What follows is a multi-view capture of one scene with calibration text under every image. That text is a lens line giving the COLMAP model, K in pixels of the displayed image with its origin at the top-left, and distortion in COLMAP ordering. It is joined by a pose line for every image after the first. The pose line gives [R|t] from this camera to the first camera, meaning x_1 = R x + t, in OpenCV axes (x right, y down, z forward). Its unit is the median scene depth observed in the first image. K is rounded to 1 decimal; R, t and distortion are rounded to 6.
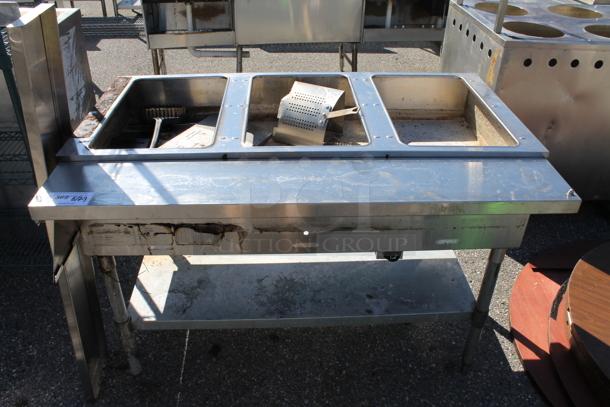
lens RADIAL K [[515.6, 0, 302.4], [0, 515.6, 202.5], [0, 0, 1]] dist [-0.117838, 0.087718]
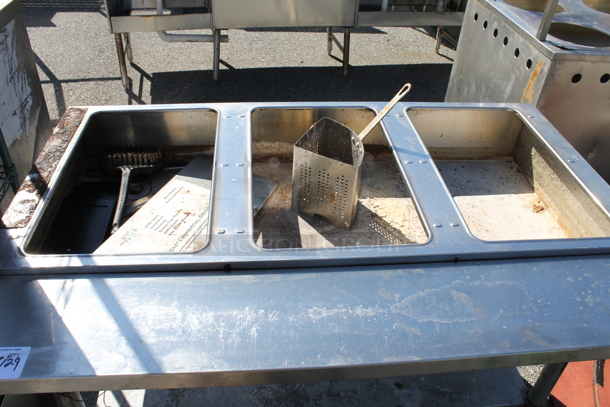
lens RADIAL K [[515.6, 0, 306.9], [0, 515.6, 207.2], [0, 0, 1]] dist [-0.117838, 0.087718]
pose [[0.997852, -0.006780, 0.065162, -0.064589], [0.001736, 0.997018, 0.077154, -0.160512], [-0.065491, -0.076875, 0.994888, 0.231659]]
